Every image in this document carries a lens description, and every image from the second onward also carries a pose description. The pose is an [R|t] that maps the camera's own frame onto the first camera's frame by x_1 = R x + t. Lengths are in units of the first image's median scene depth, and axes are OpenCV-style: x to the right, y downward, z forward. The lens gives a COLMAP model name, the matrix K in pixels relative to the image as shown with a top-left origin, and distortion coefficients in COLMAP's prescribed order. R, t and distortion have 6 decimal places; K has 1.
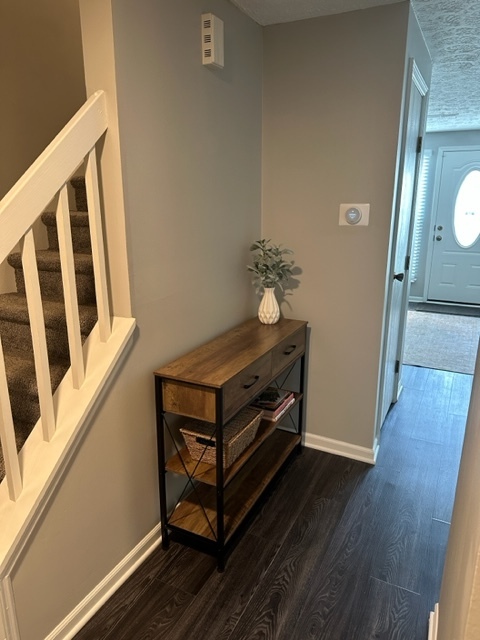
lens RADIAL K [[446.0, 0, 240.0], [0, 446.0, 320.0], [0, 0, 1]] dist [0.003861, -0.001432]
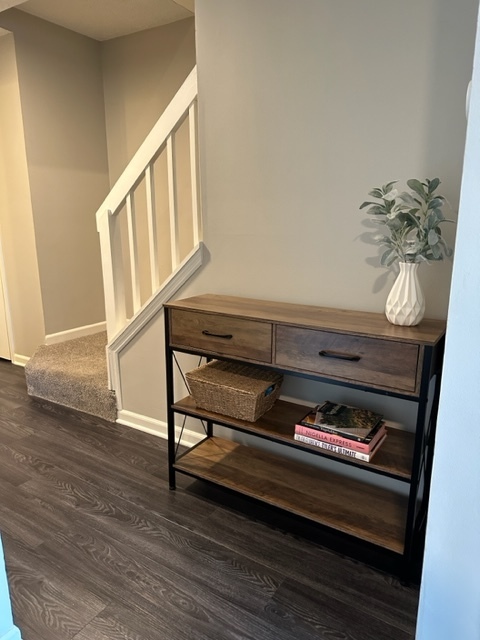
lens RADIAL K [[446.0, 0, 240.0], [0, 446.0, 320.0], [0, 0, 1]] dist [0.003861, -0.001432]
pose [[-0.083380, 0.231263, -0.969312, 0.865313], [-0.268694, 0.931456, 0.245344, -0.113833], [0.959610, 0.280905, -0.015525, 1.042414]]
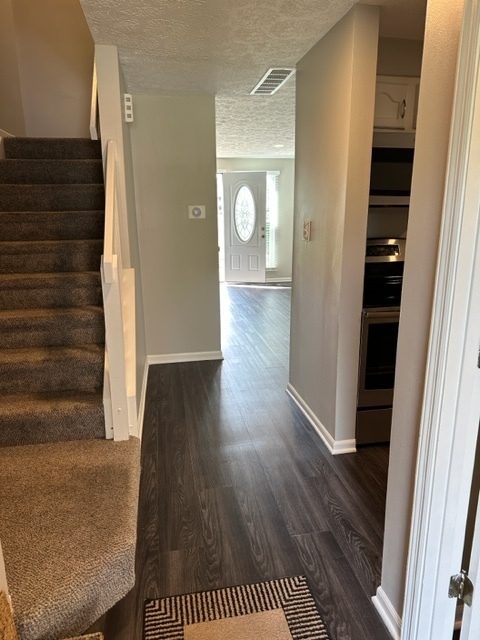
lens RADIAL K [[446.0, 0, 240.0], [0, 446.0, 320.0], [0, 0, 1]] dist [0.003861, -0.001432]
pose [[0.793981, -0.145414, 0.590295, -0.851981], [0.166023, 0.985928, 0.019563, 0.208894], [-0.584833, 0.082470, 0.806950, -0.560001]]
